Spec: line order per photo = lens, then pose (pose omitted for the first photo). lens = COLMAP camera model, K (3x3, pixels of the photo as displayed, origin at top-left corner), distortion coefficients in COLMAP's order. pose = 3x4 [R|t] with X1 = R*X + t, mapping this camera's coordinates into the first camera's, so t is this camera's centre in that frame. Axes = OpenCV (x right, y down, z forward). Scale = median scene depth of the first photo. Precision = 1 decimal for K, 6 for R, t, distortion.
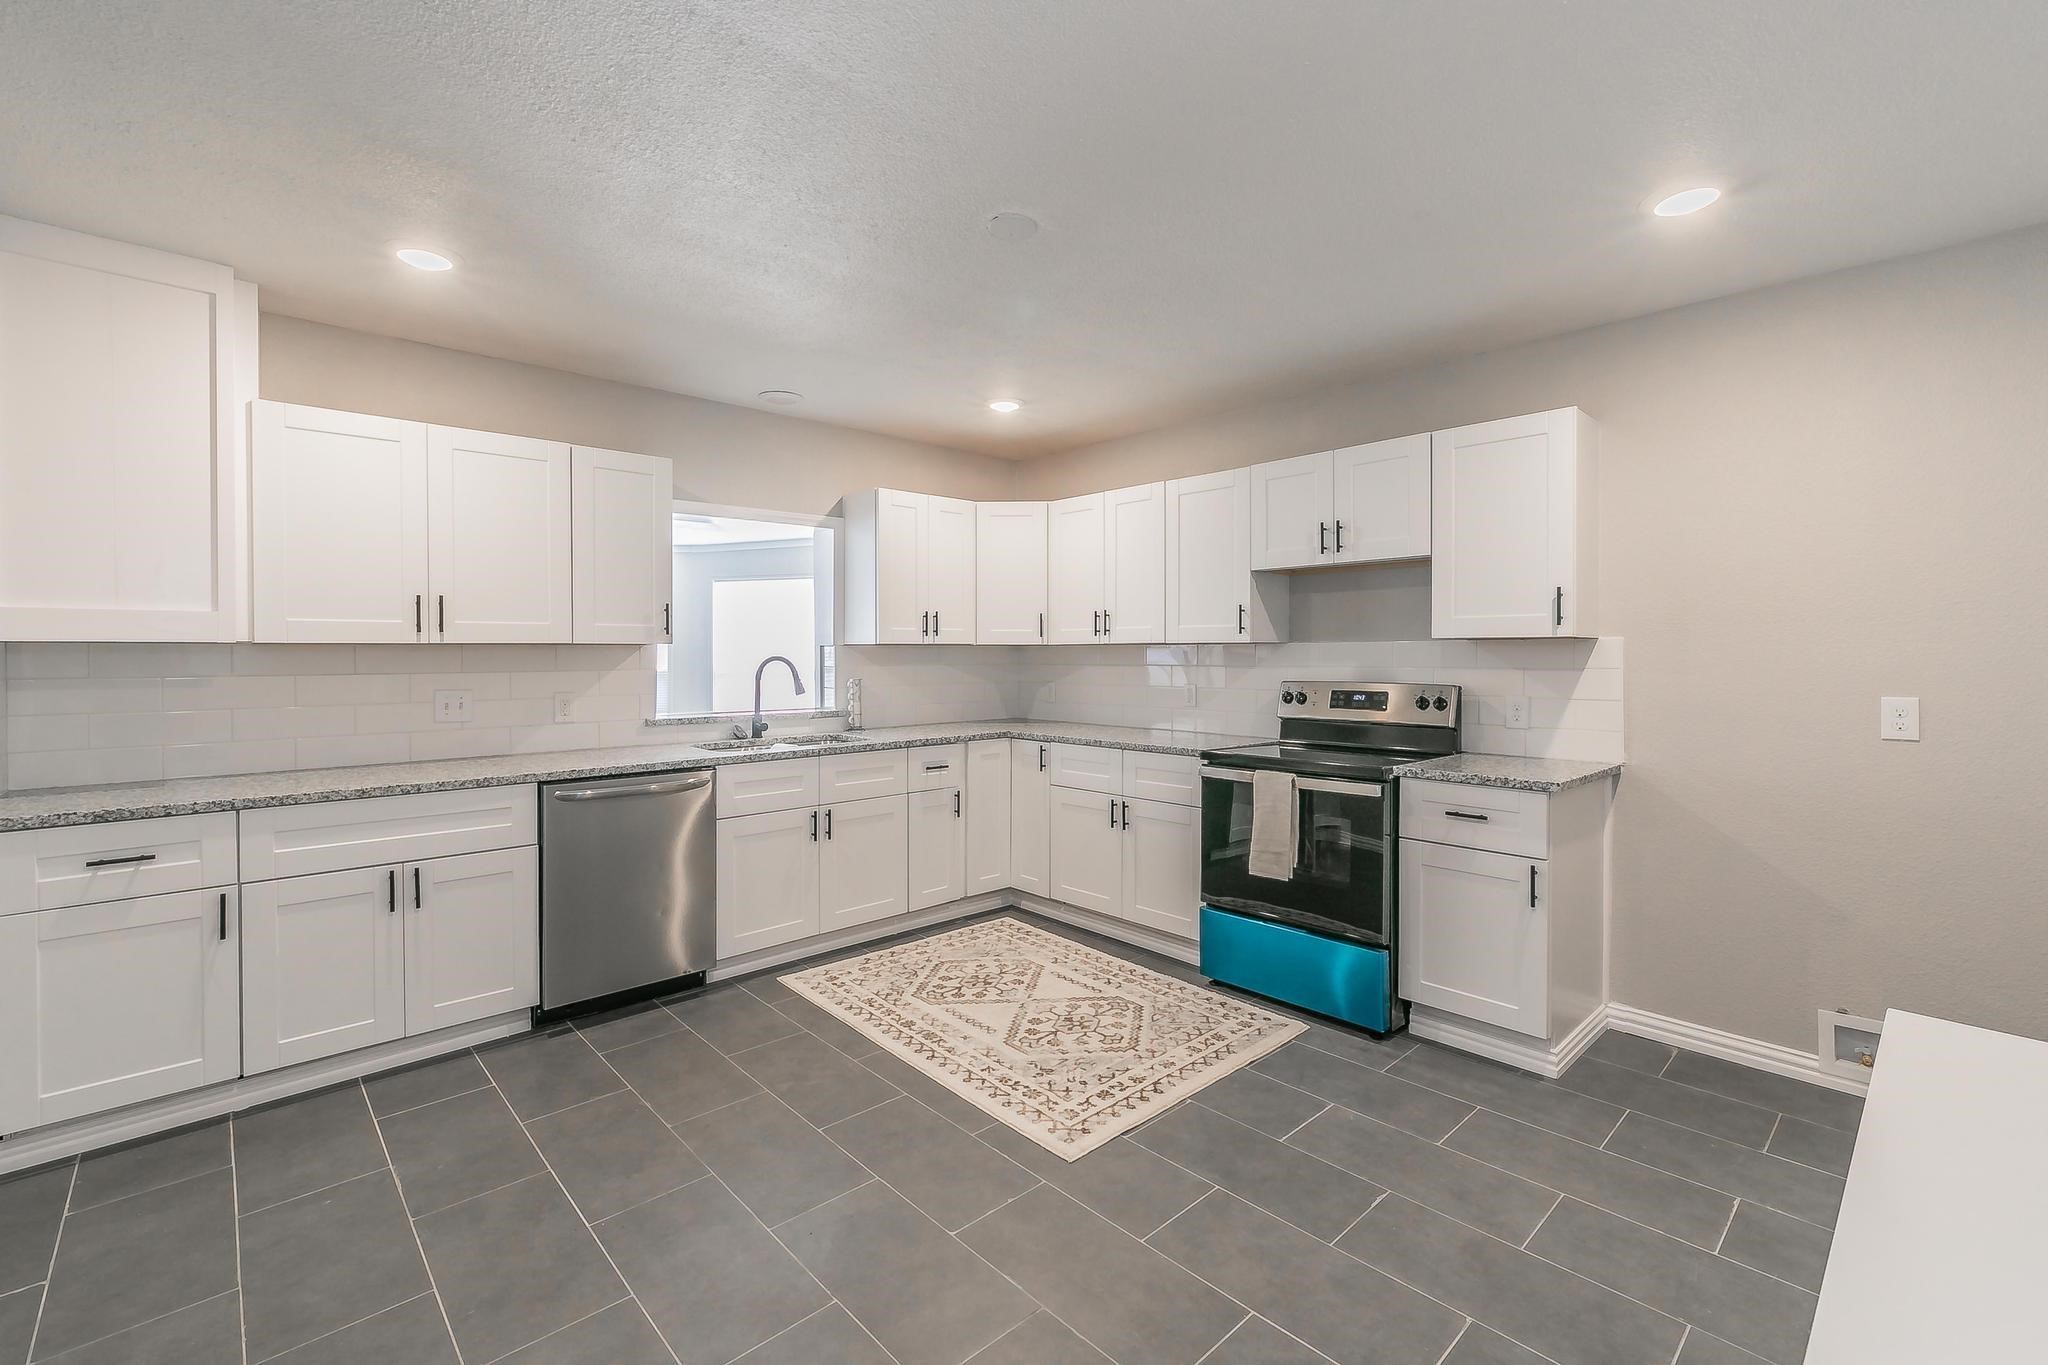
lens RADIAL K [[886.9, 0, 1023.1], [0, 886.9, 668.2], [0, 0, 1]] dist [0.001741, 0.000008]
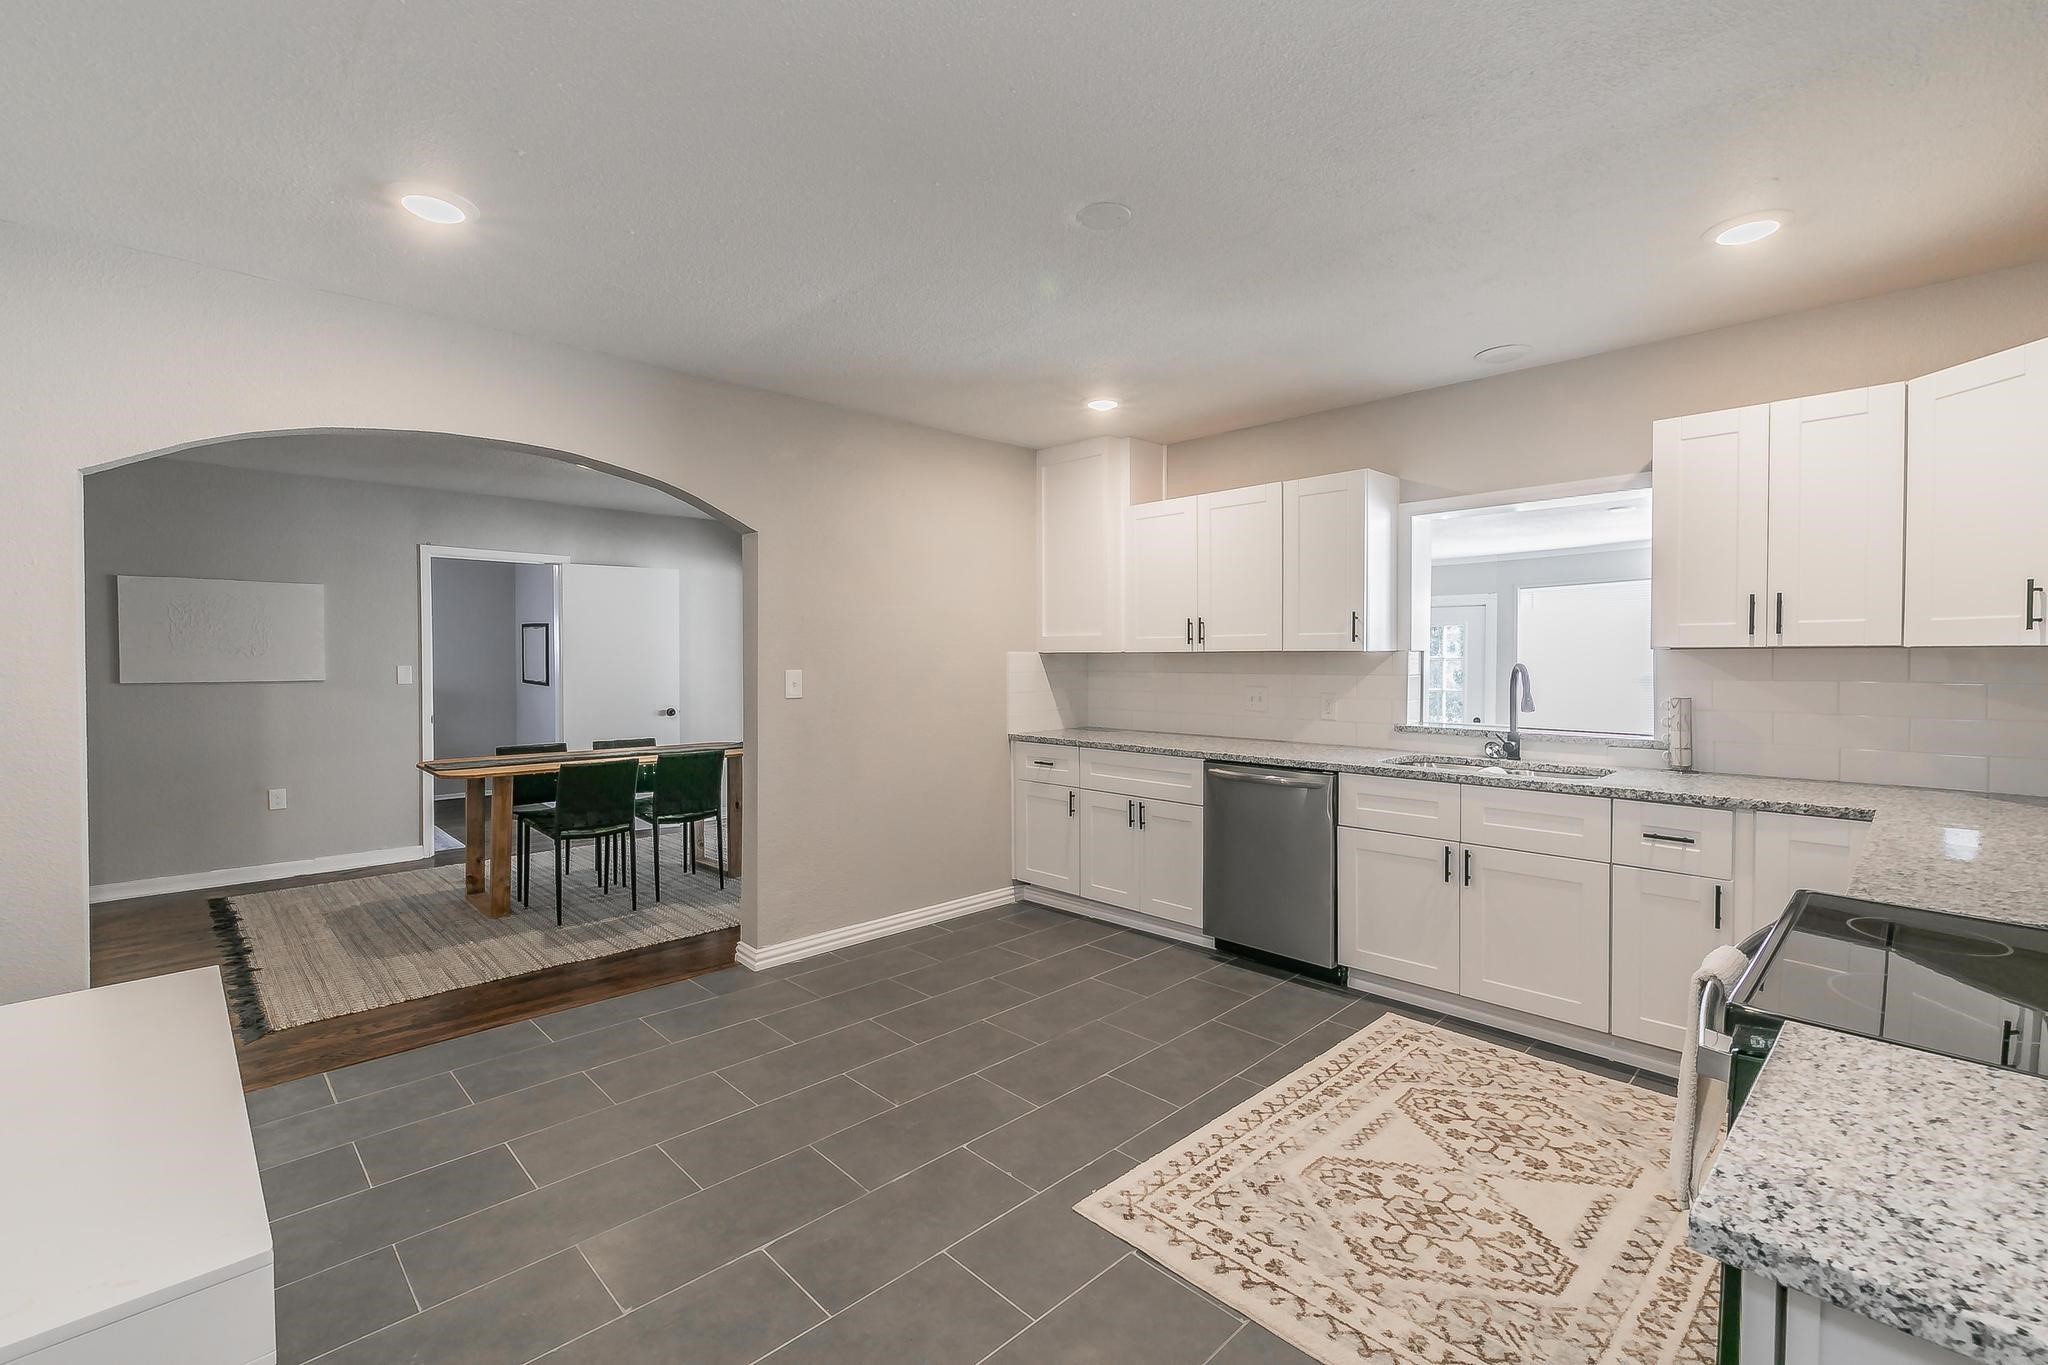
lens RADIAL K [[886.9, 0, 1023.1], [0, 886.9, 668.2], [0, 0, 1]] dist [0.001741, 0.000008]
pose [[0.018670, 0.015167, -0.999711, 0.712408], [-0.017456, 0.999737, 0.014841, -0.018022], [0.999673, 0.017173, 0.018930, 0.671499]]
